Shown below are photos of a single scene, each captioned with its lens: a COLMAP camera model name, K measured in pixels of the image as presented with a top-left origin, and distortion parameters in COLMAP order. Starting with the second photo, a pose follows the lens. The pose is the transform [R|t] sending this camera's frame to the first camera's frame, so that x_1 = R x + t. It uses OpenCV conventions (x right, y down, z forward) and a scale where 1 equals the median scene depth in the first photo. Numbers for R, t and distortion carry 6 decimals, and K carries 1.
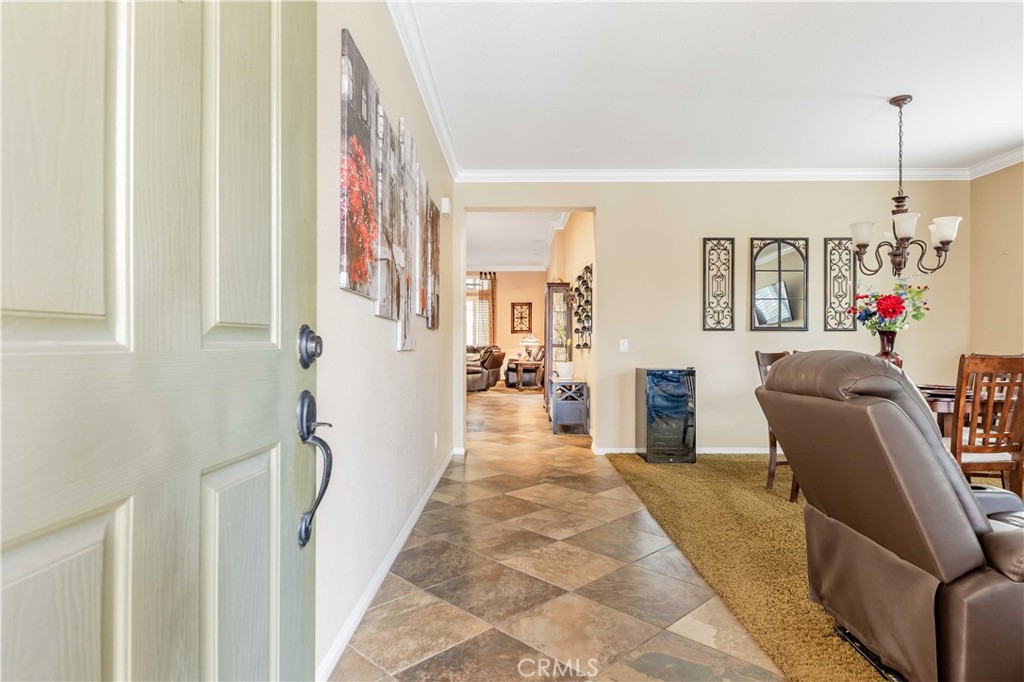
lens RADIAL K [[577.5, 0, 512.0], [0, 577.5, 341.0], [0, 0, 1]] dist [-0.003420, 0.000578]
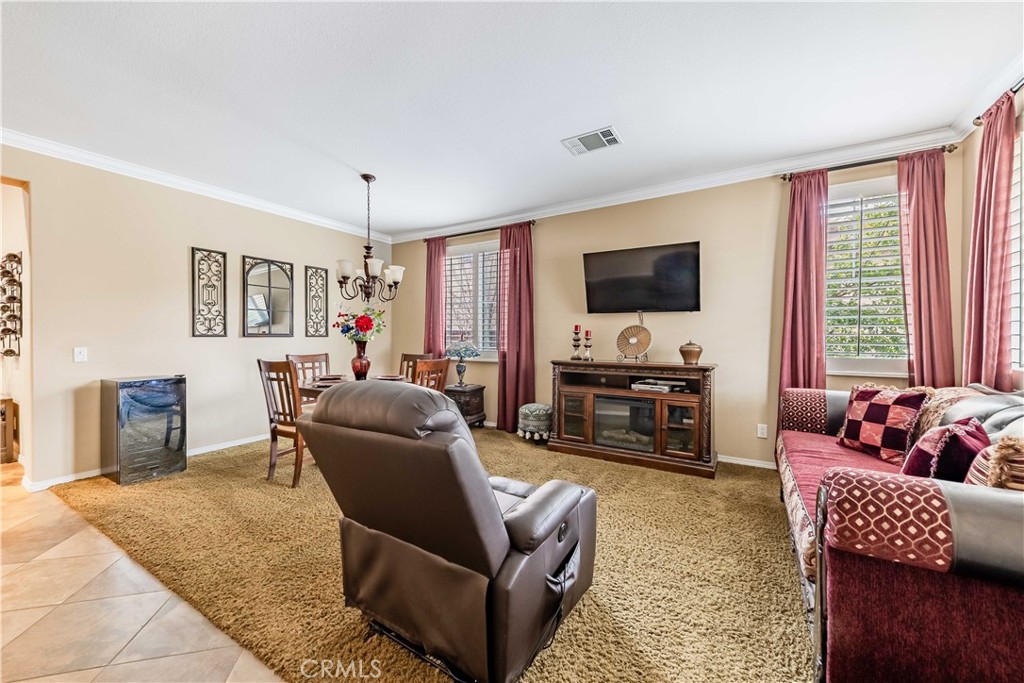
lens RADIAL K [[393.7, 0, 512.0], [0, 393.7, 341.5], [0, 0, 1]] dist [0.030412, -0.010781]
pose [[0.521147, -0.008523, 0.853425, 0.017431], [-0.005591, 0.999895, 0.013400, -0.022138], [-0.853449, -0.011755, 0.521044, 0.135151]]
